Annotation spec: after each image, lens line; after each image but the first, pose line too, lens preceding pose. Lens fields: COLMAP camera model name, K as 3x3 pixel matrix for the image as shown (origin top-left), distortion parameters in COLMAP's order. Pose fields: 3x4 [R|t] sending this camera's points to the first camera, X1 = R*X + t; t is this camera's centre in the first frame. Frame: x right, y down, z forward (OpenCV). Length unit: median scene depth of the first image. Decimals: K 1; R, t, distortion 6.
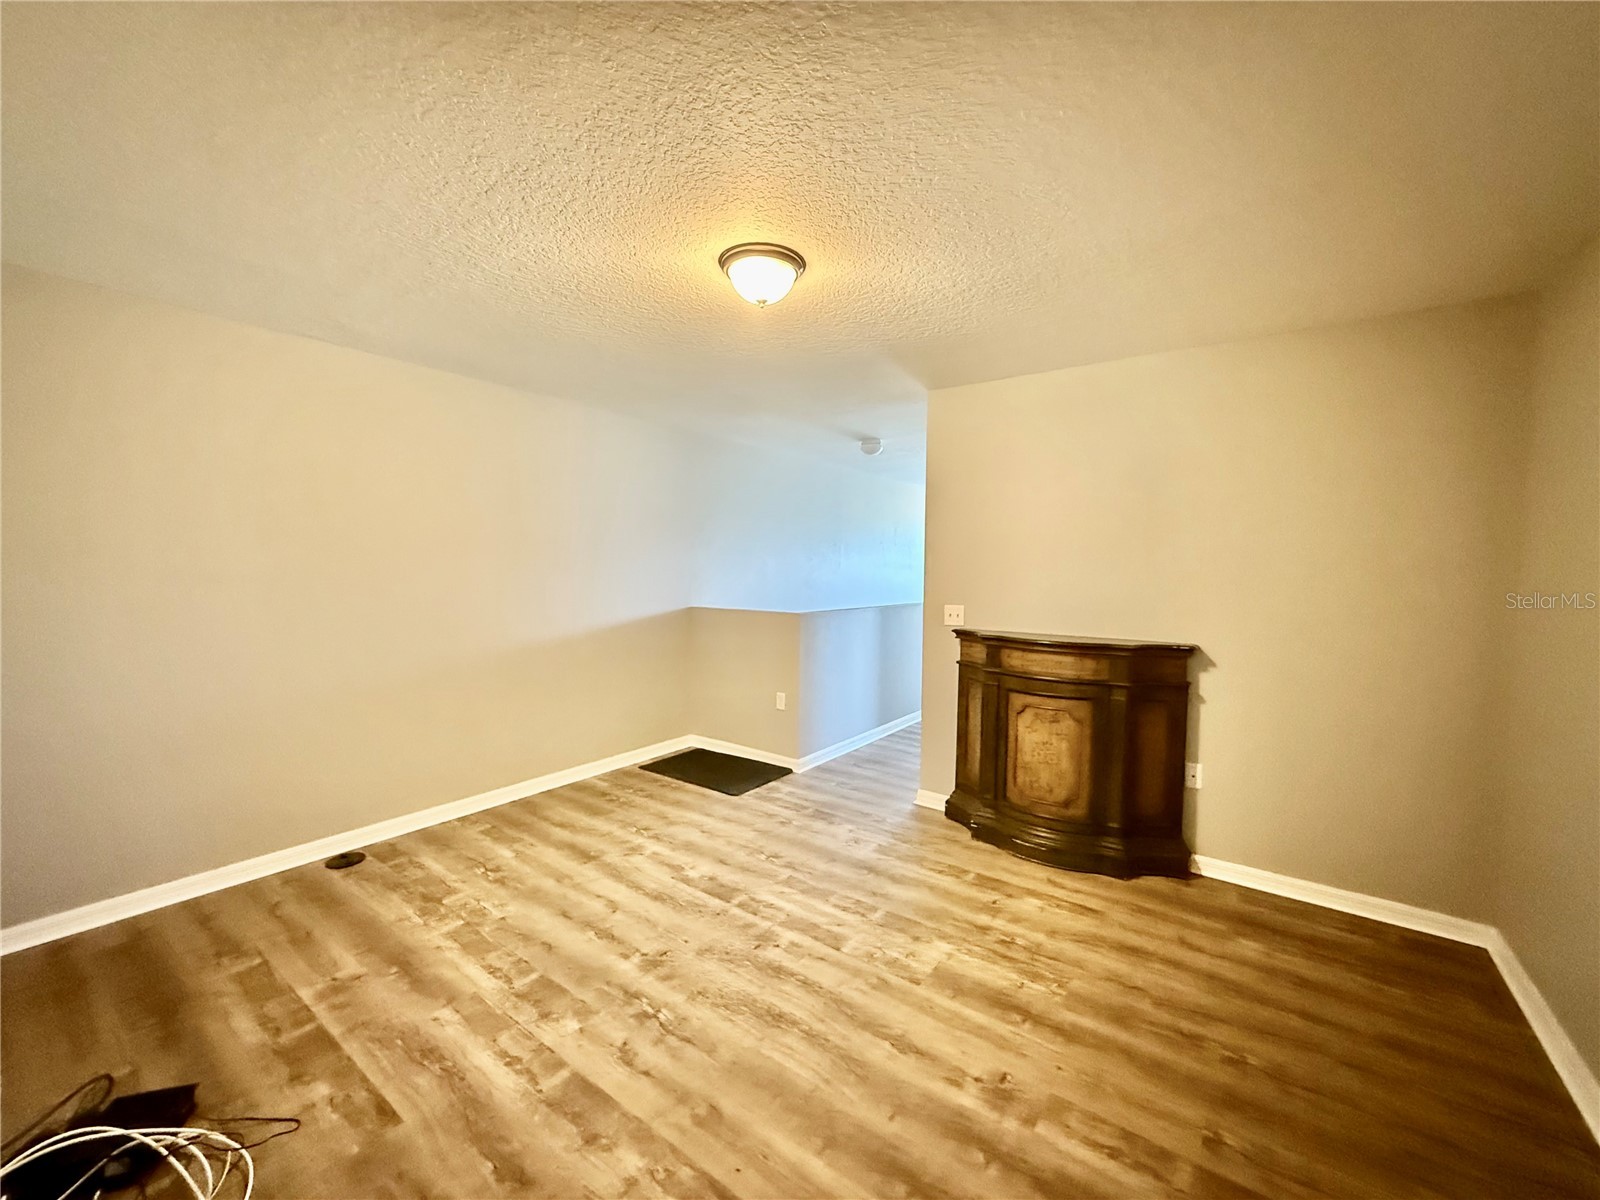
lens RADIAL K [[640.1, 0, 793.4], [0, 640.1, 597.8], [0, 0, 1]] dist [-0.000640, 0.000691]
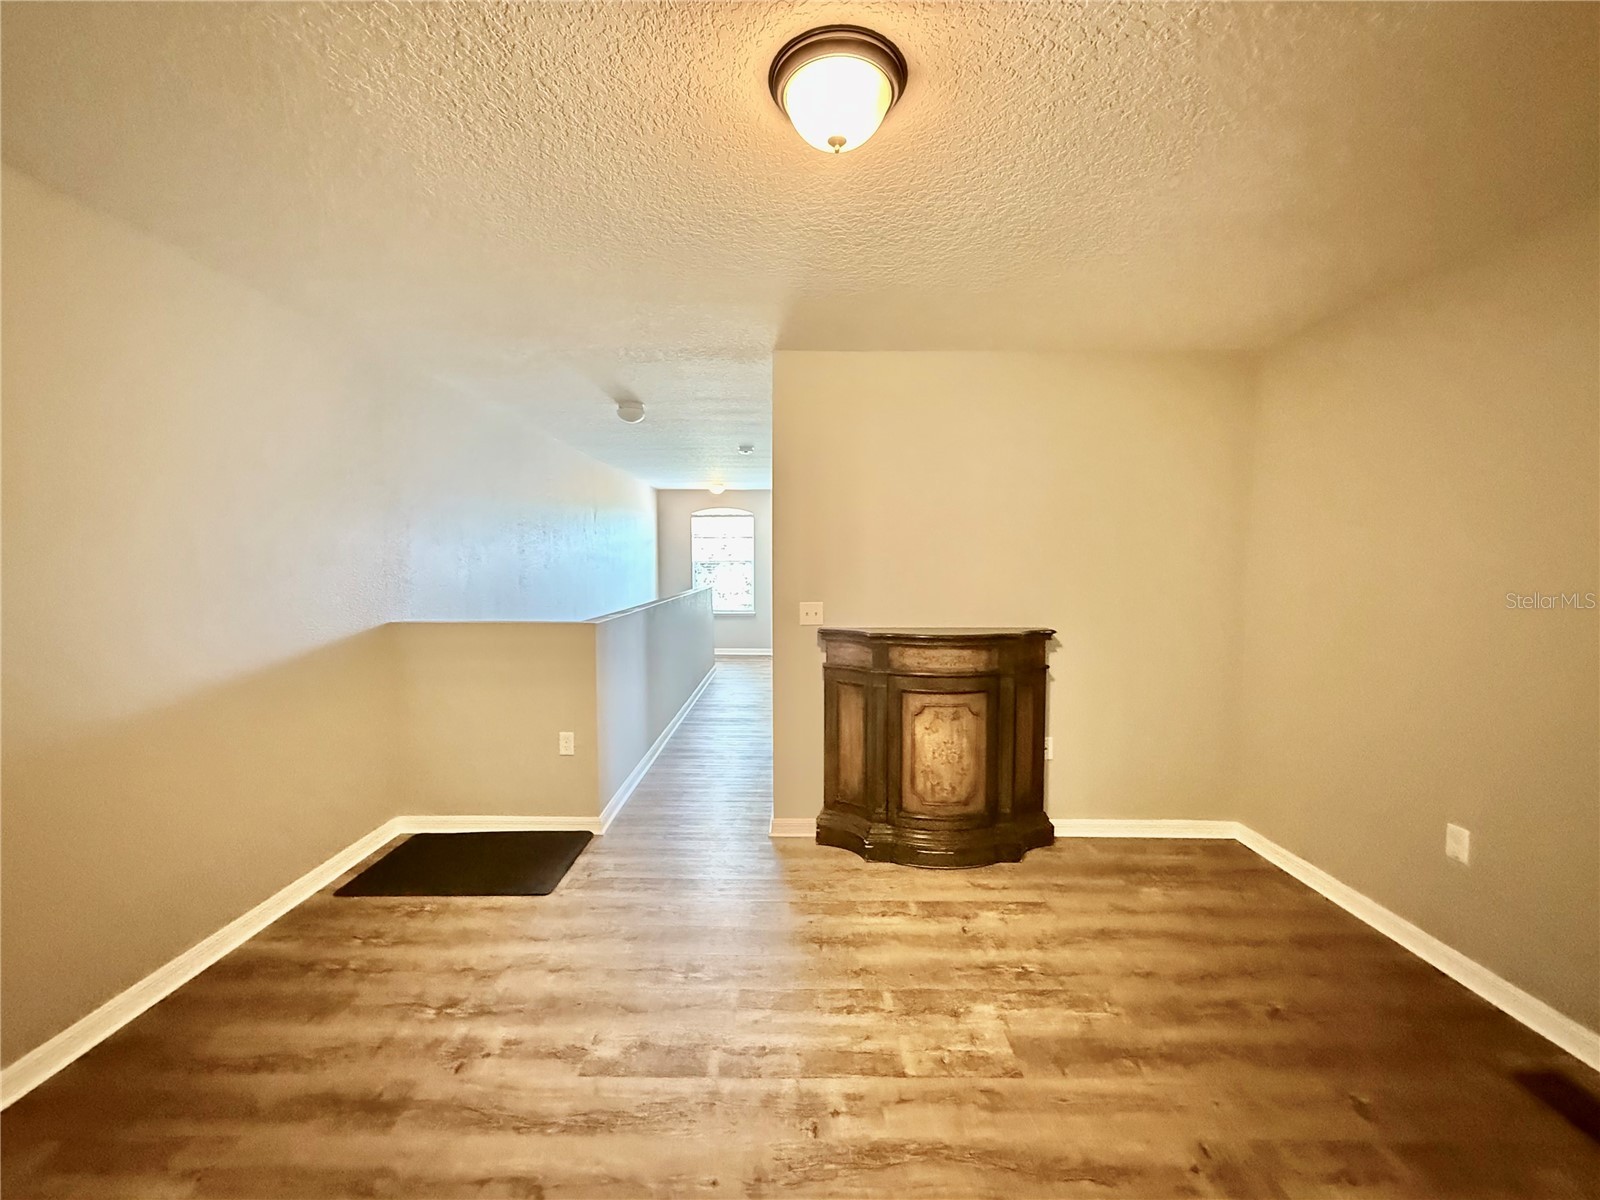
lens RADIAL K [[640.1, 0, 795.7], [0, 640.1, 599.5], [0, 0, 1]] dist [-0.000640, 0.000691]
pose [[0.803004, -0.046231, 0.594178, -0.369600], [0.036820, 0.998931, 0.027964, -0.022102], [-0.594835, -0.000578, 0.803848, 0.396456]]
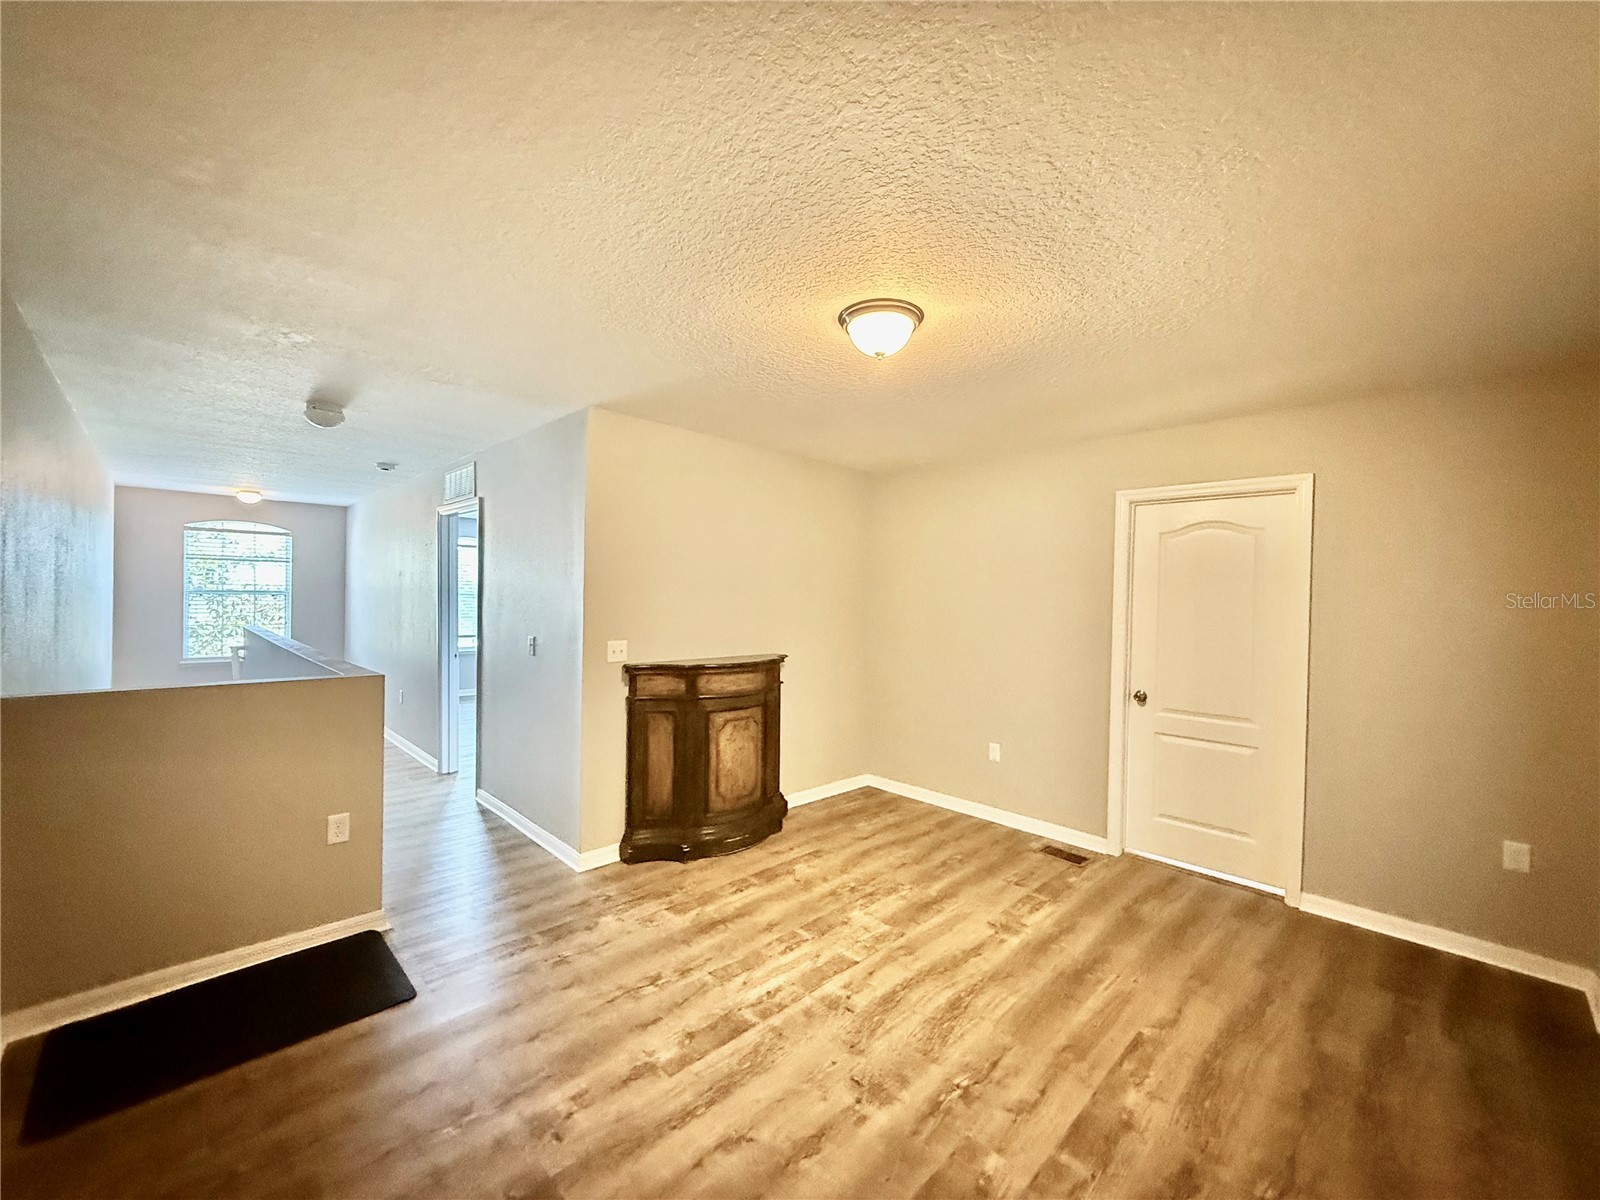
lens RADIAL K [[640.1, 0, 797.7], [0, 640.1, 595.9], [0, 0, 1]] dist [-0.000640, 0.000691]
pose [[0.146676, -0.006254, 0.989165, -0.839633], [0.030405, 0.999536, 0.001811, -0.062557], [-0.988717, 0.029810, 0.146798, 0.764453]]
